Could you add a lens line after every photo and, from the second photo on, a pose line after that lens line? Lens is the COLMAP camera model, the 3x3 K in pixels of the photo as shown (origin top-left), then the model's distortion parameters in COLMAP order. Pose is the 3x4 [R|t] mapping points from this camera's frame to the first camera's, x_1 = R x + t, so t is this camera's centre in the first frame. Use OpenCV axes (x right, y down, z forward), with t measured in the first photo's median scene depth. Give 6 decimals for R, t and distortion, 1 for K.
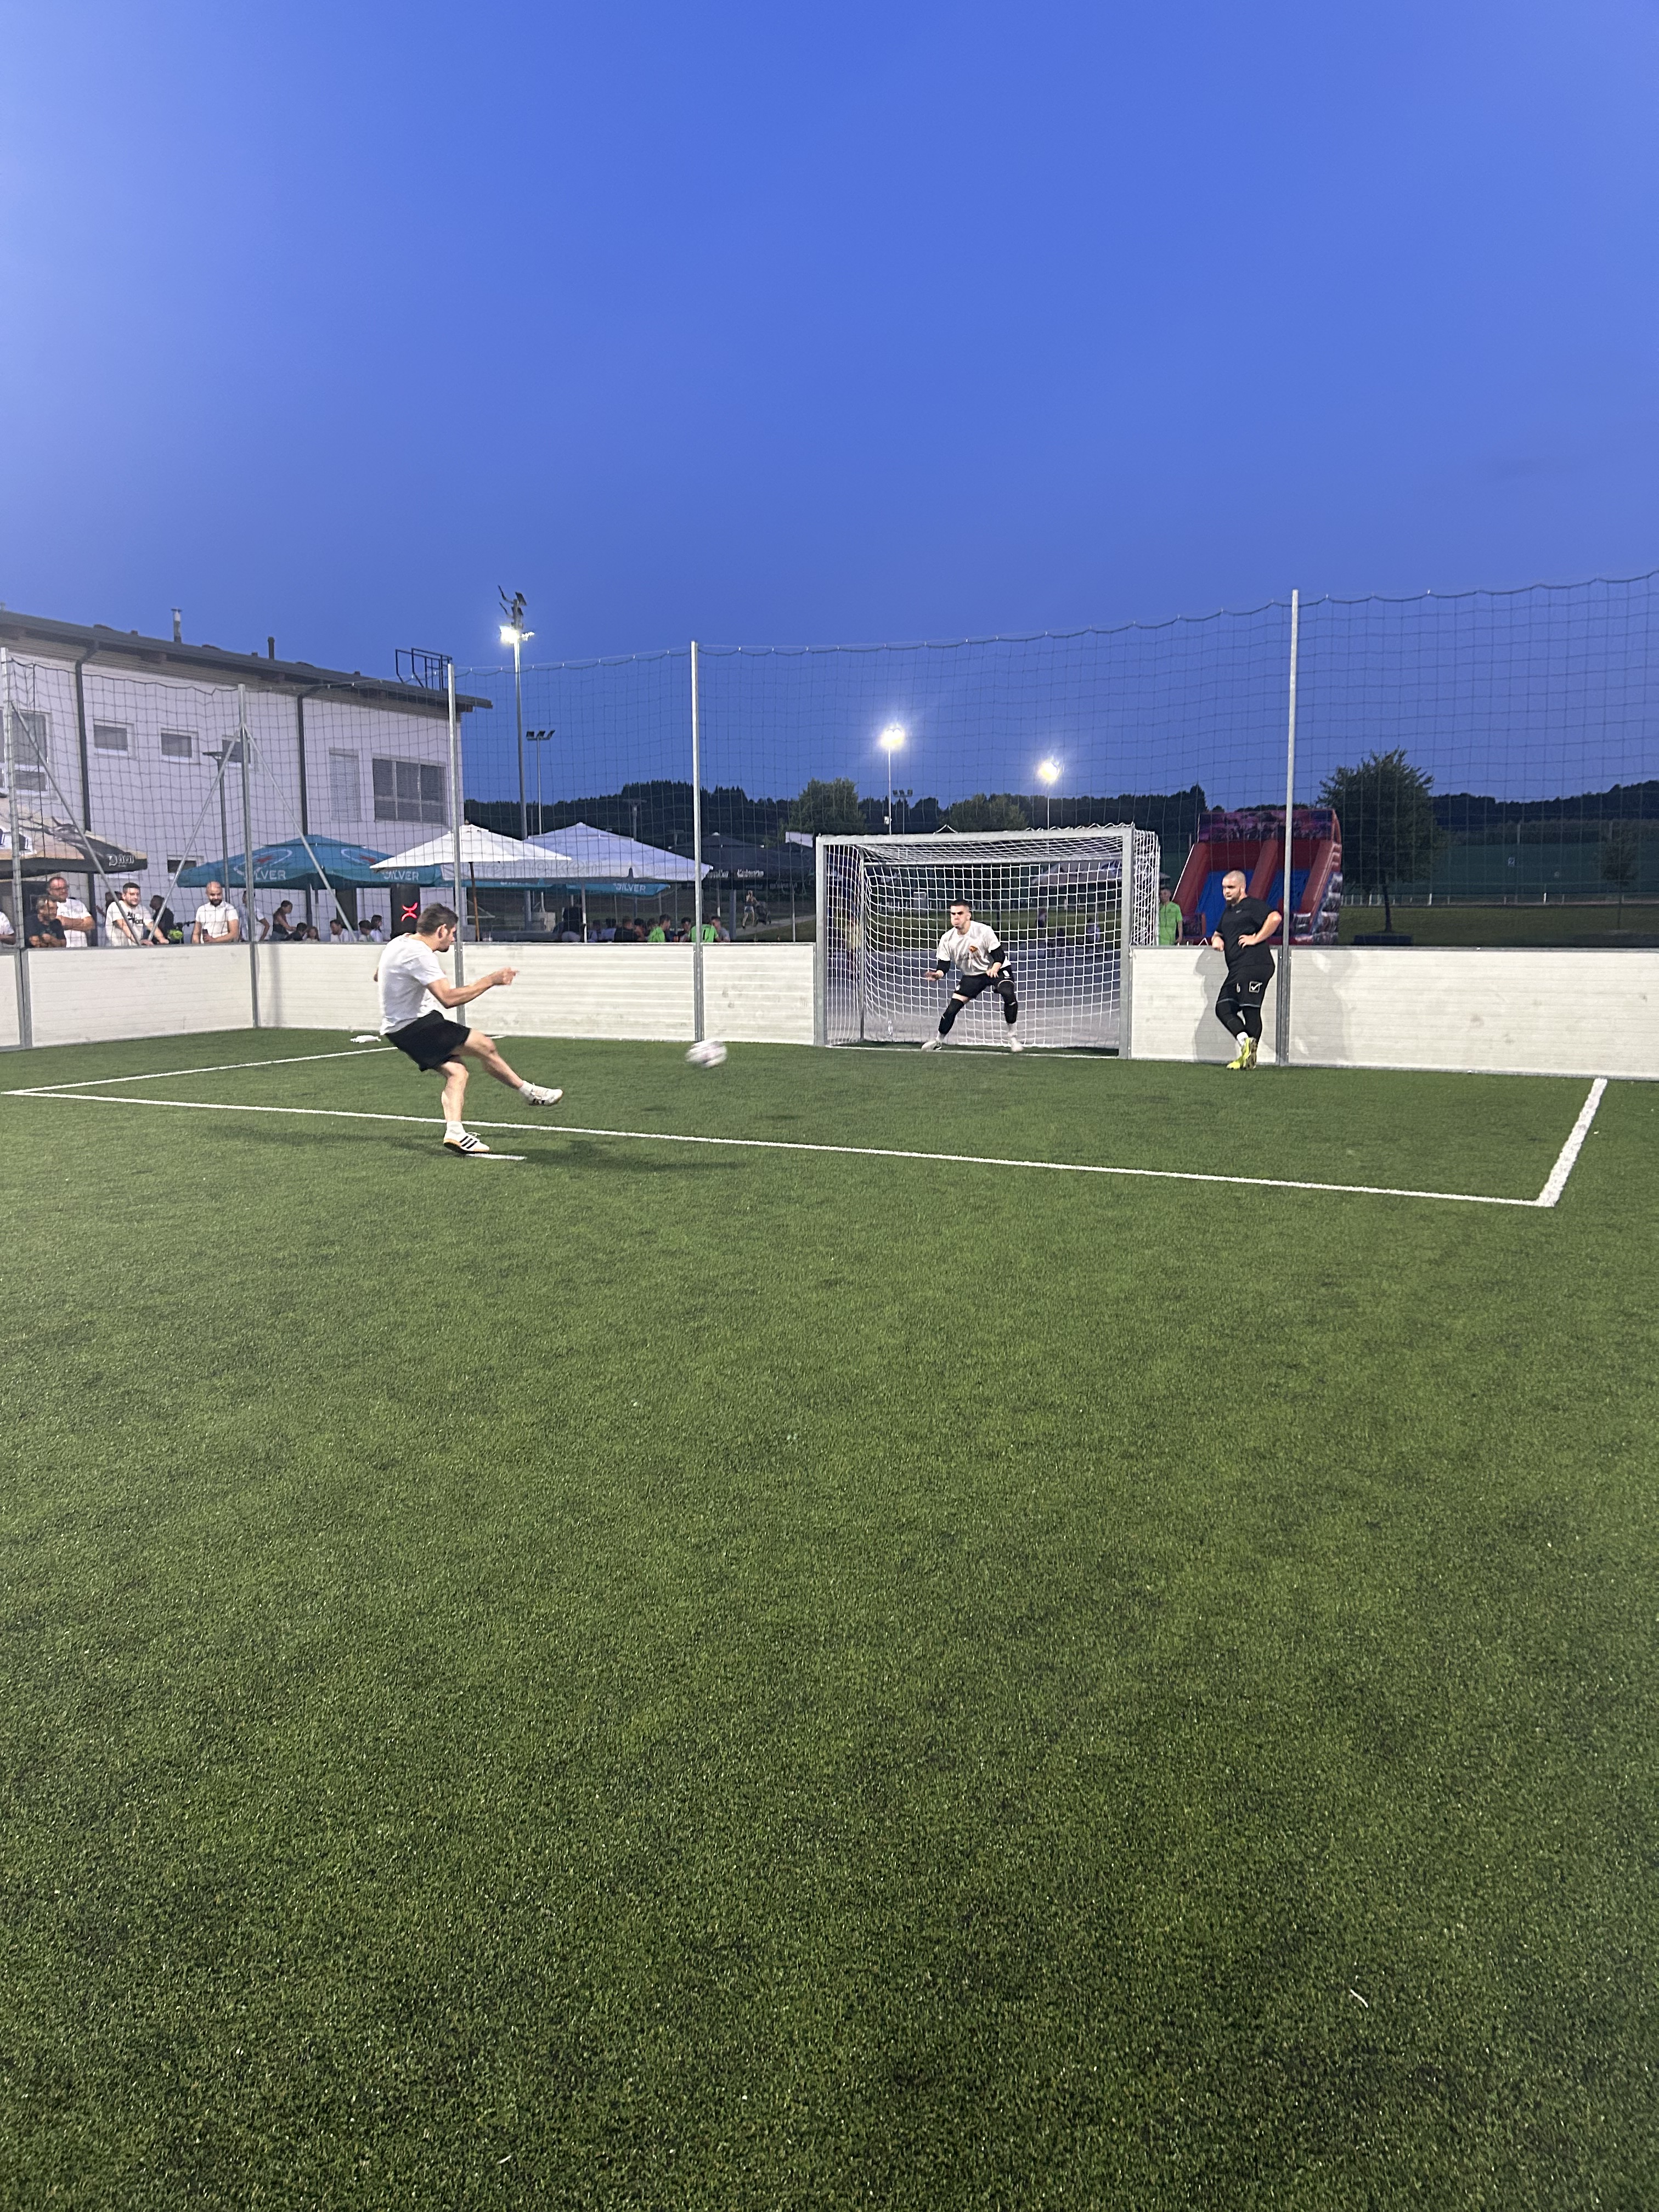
lens RADIAL K [[1695.6, 0, 819.2], [0, 1695.6, 1076.7], [0, 0, 1]] dist [0.052252, -0.004745]
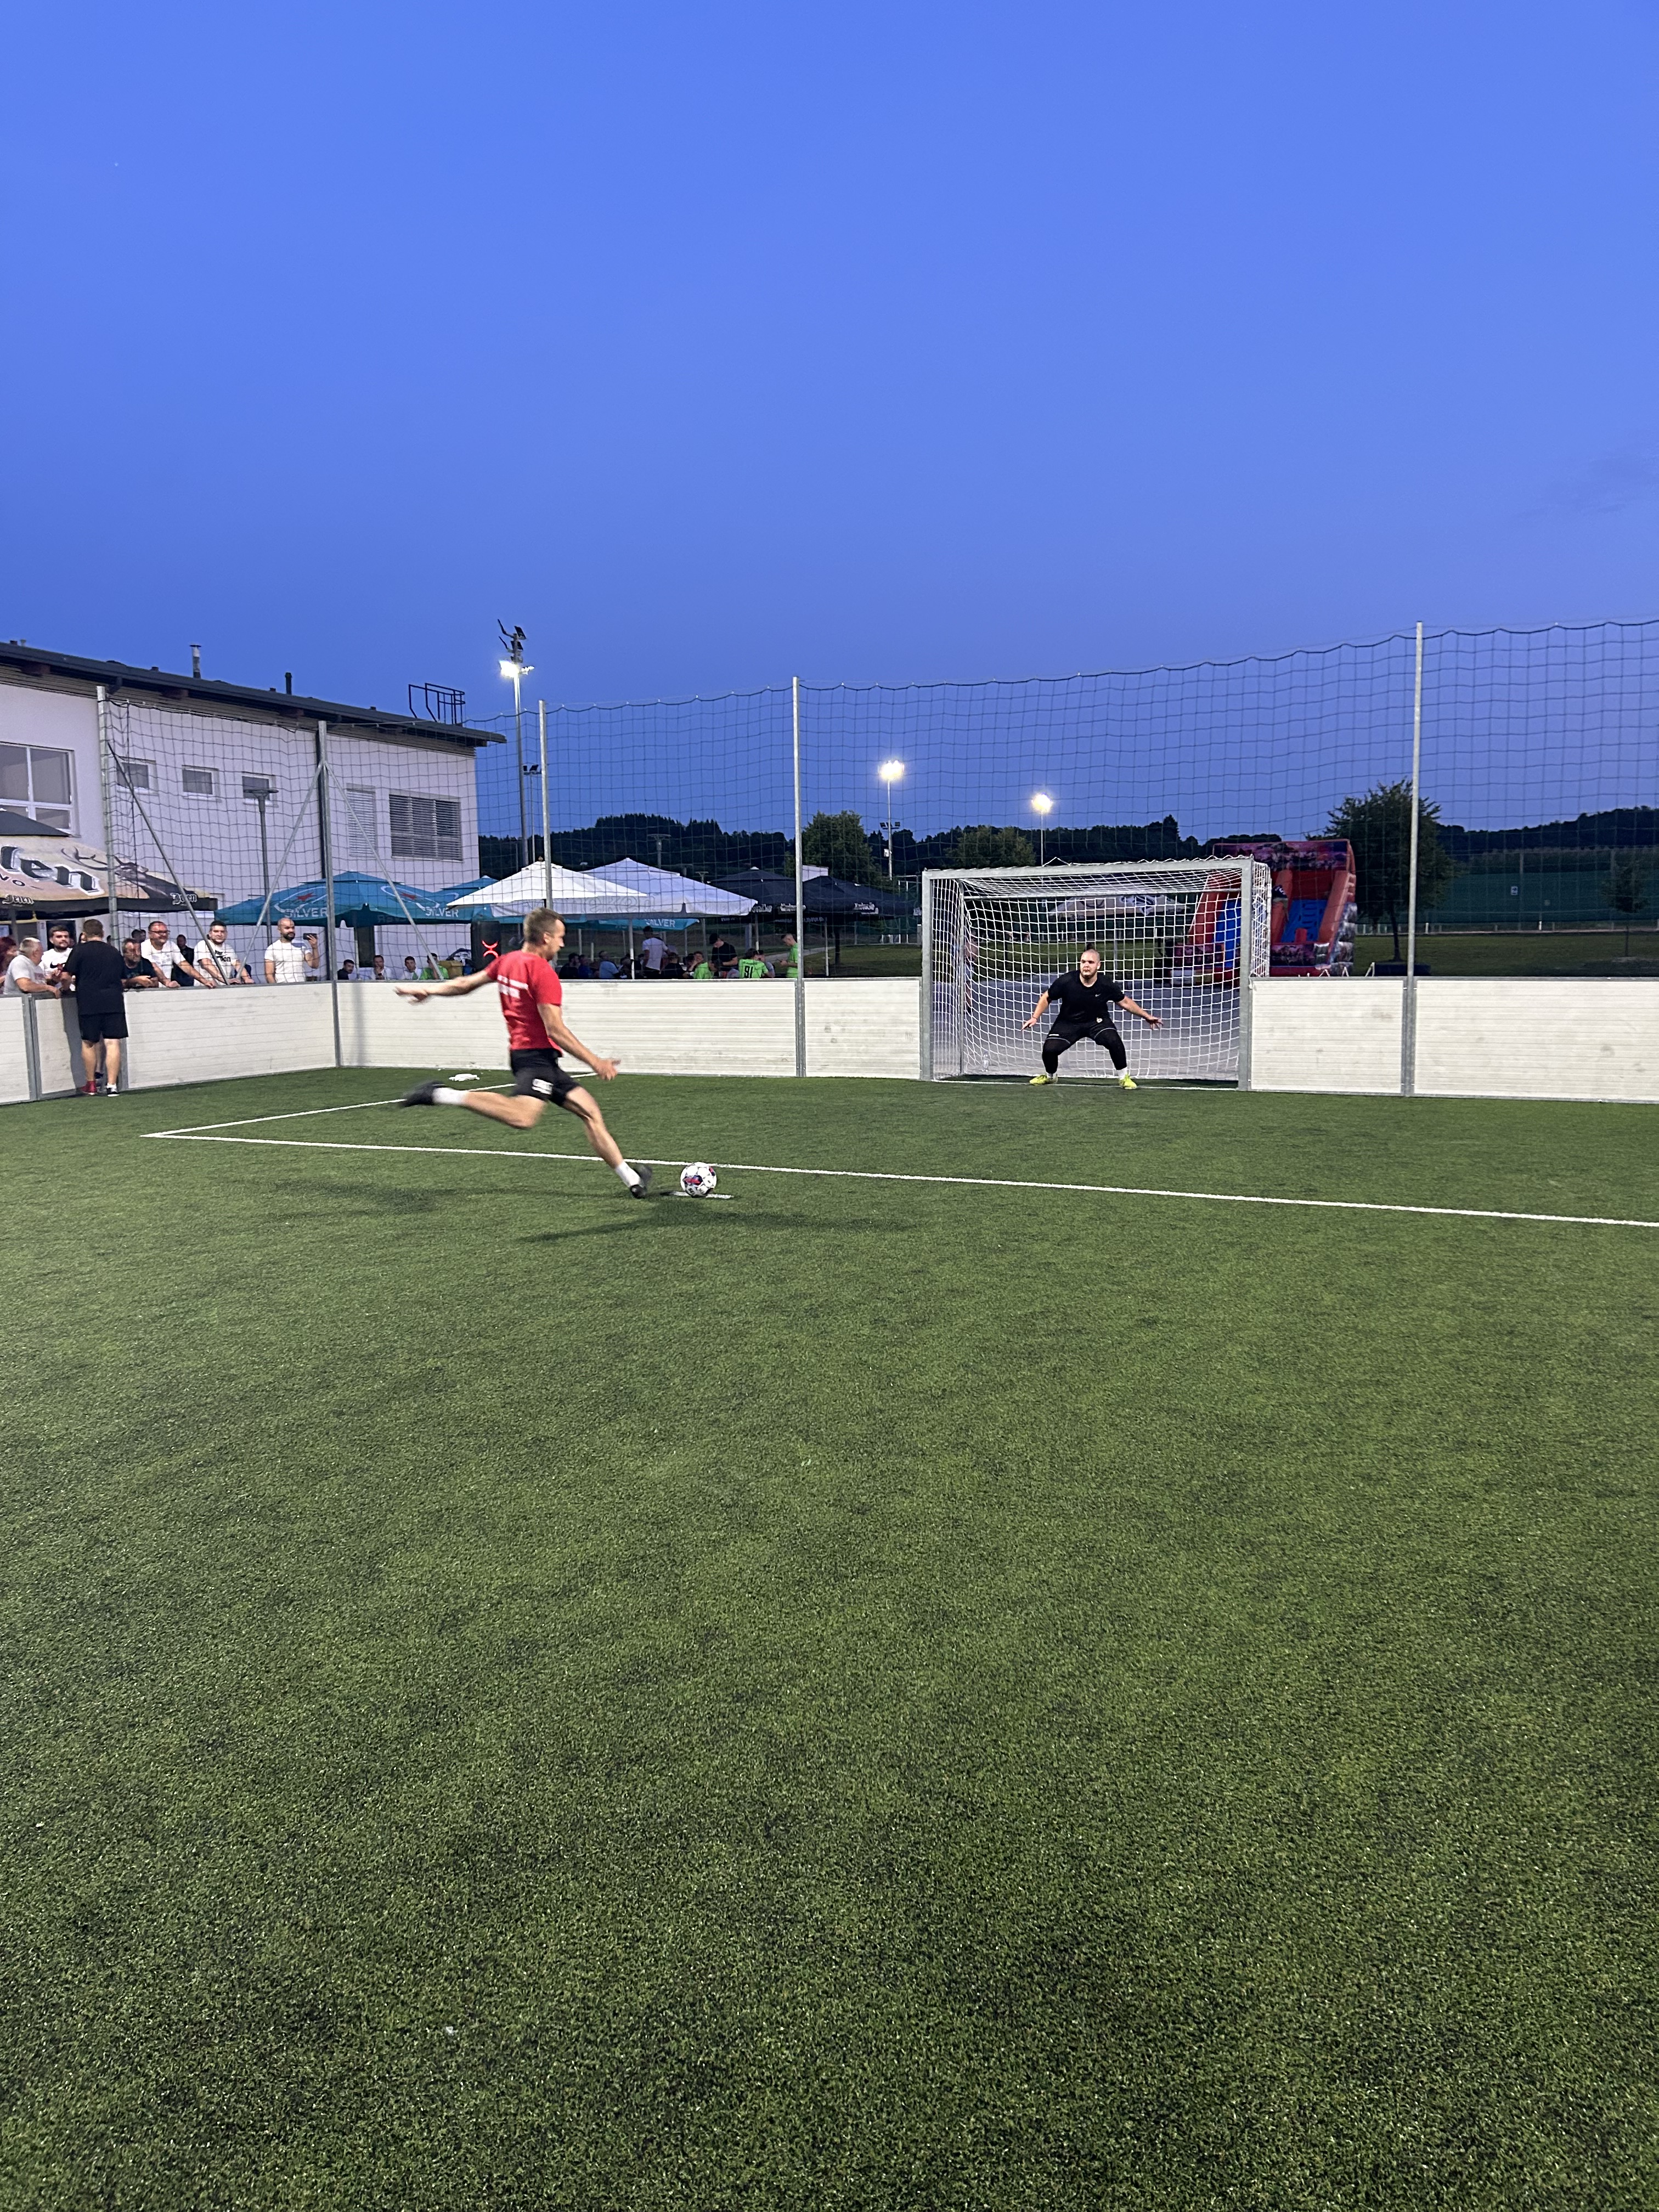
lens RADIAL K [[1698.0, 0, 829.5], [0, 1698.0, 1106.0], [0, 0, 1]] dist [0.046114, -0.009328]
pose [[0.999769, -0.008895, 0.019568, -0.072775], [0.008934, 0.999958, -0.001910, -0.001642], [-0.019550, 0.002084, 0.999807, 0.002039]]
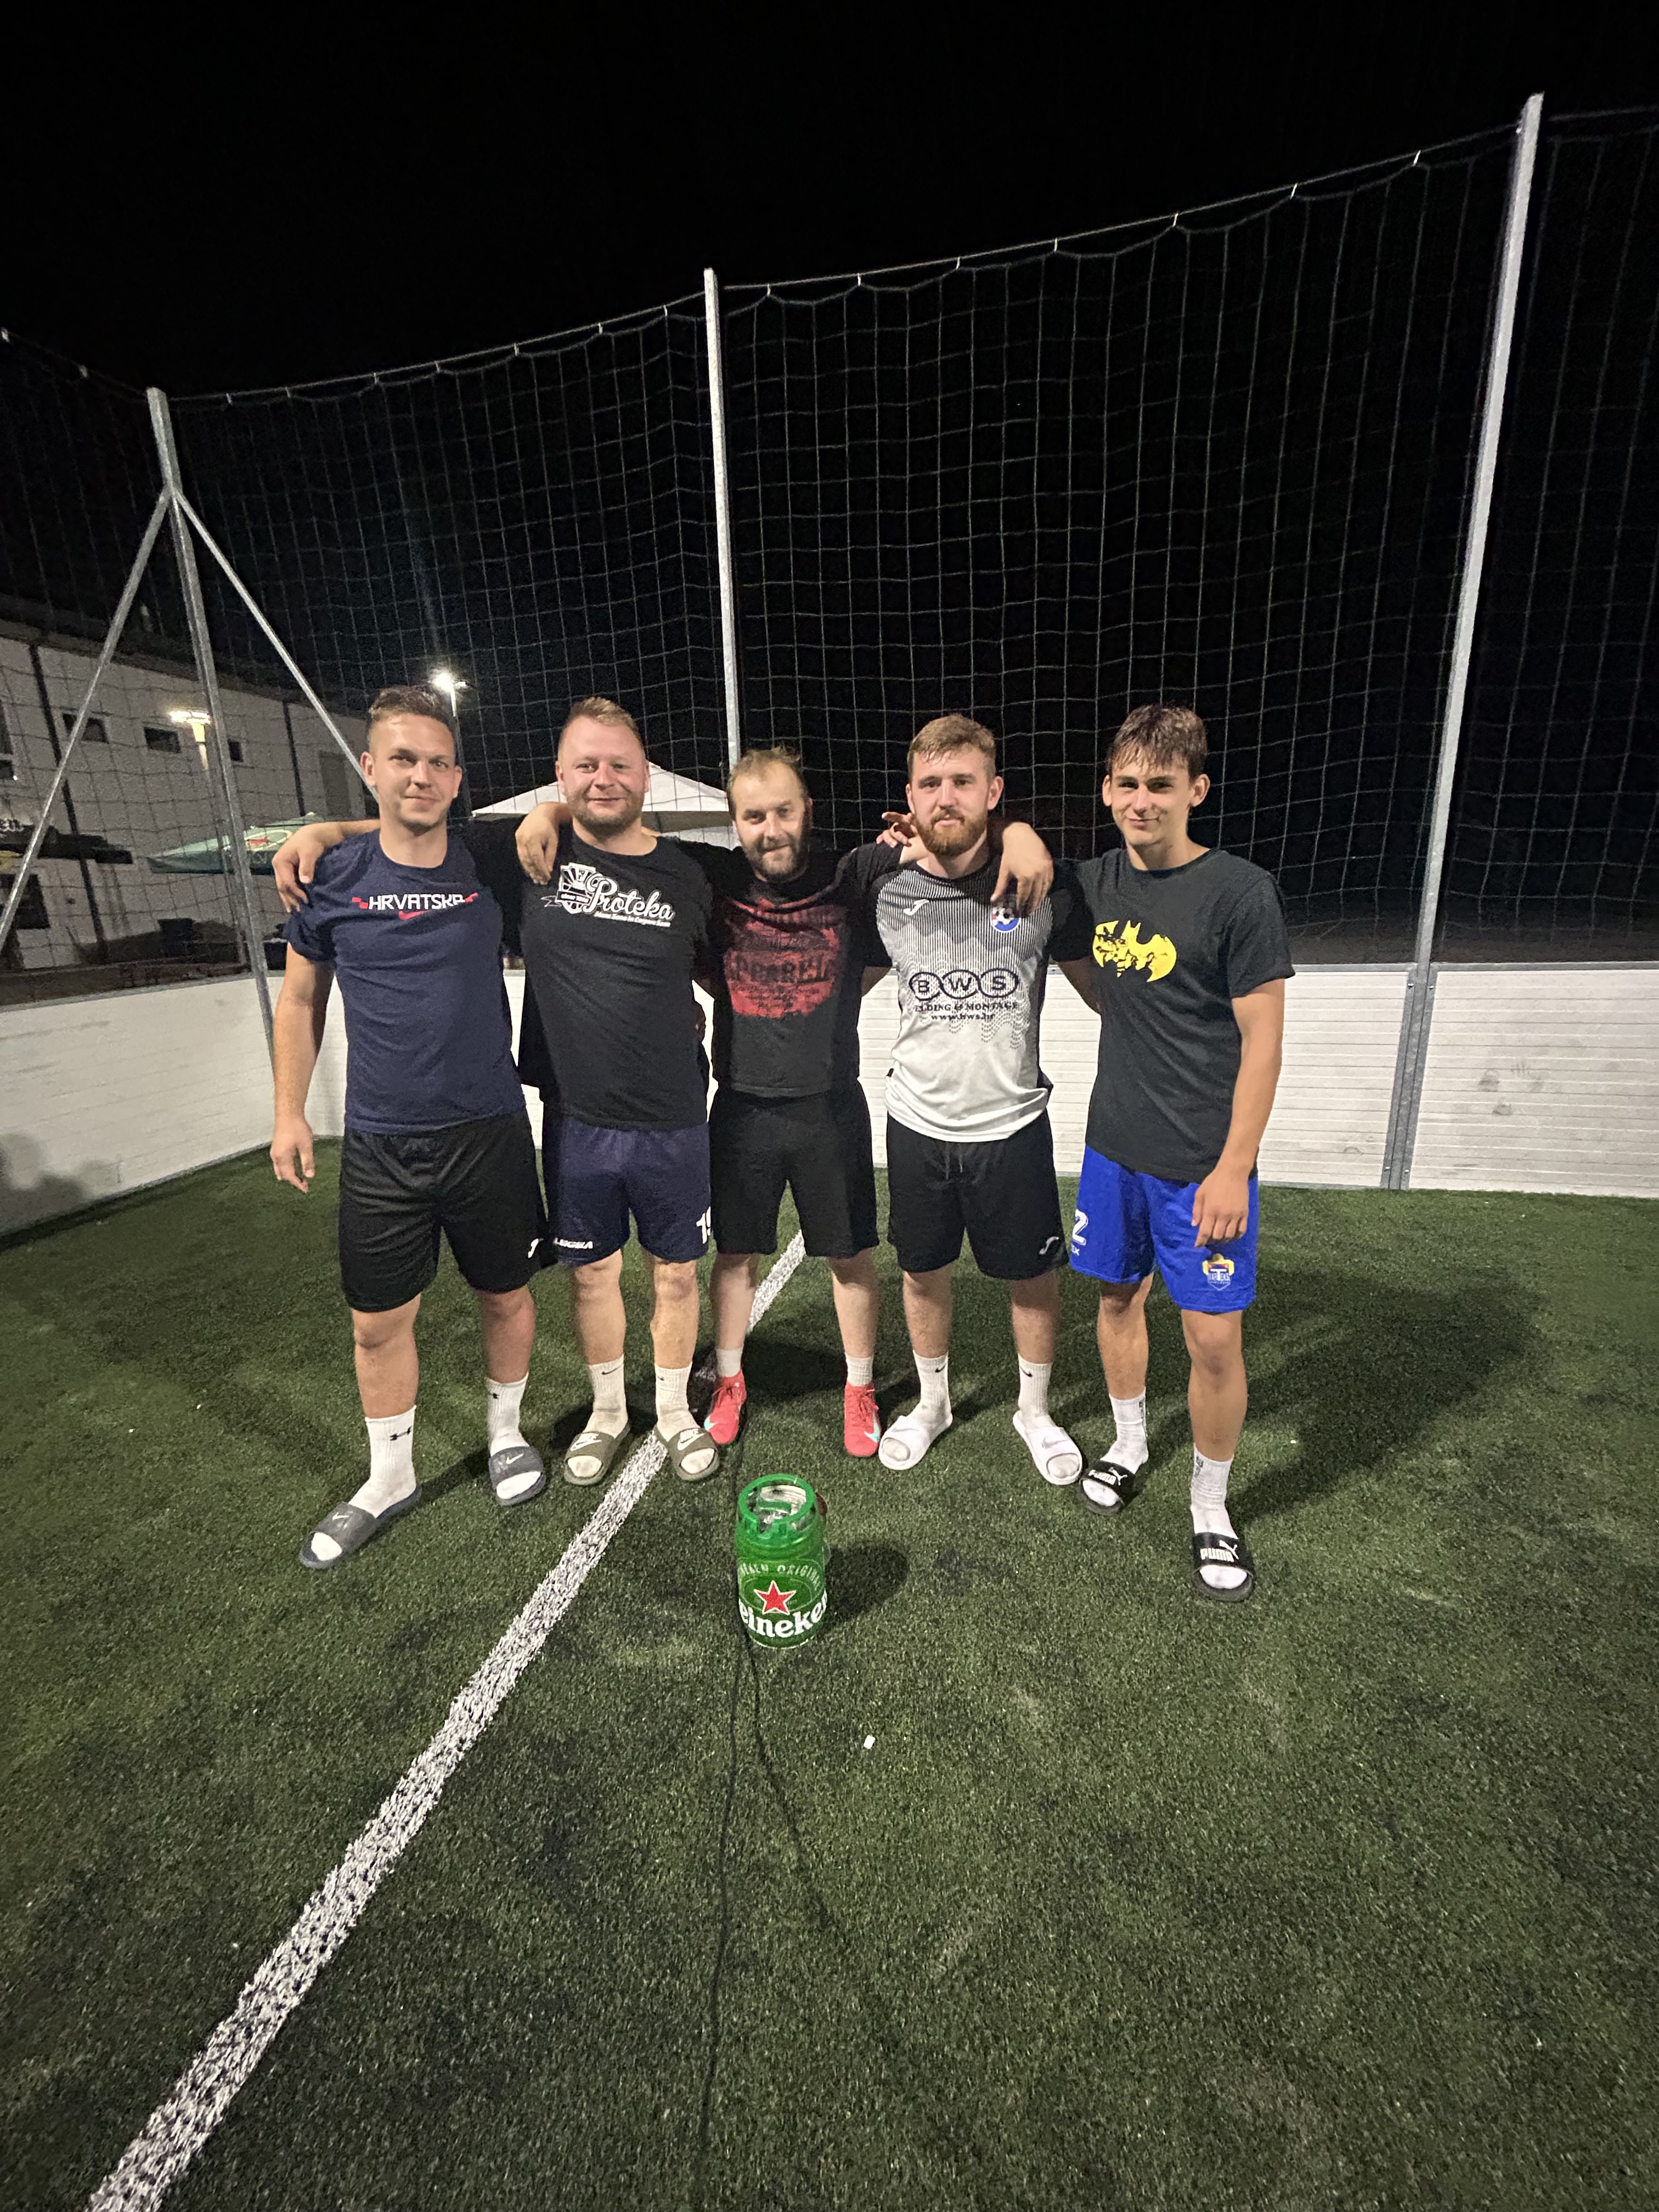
lens RADIAL K [[923.6, 0, 829.5], [0, 923.6, 1106.0], [0, 0, 1]] dist [0.001819, 0.000199]
pose [[0.974949, -0.065269, 0.212637, -0.262319], [0.036867, 0.990173, 0.134899, -0.079218], [-0.219352, -0.123680, 0.967775, 0.793309]]
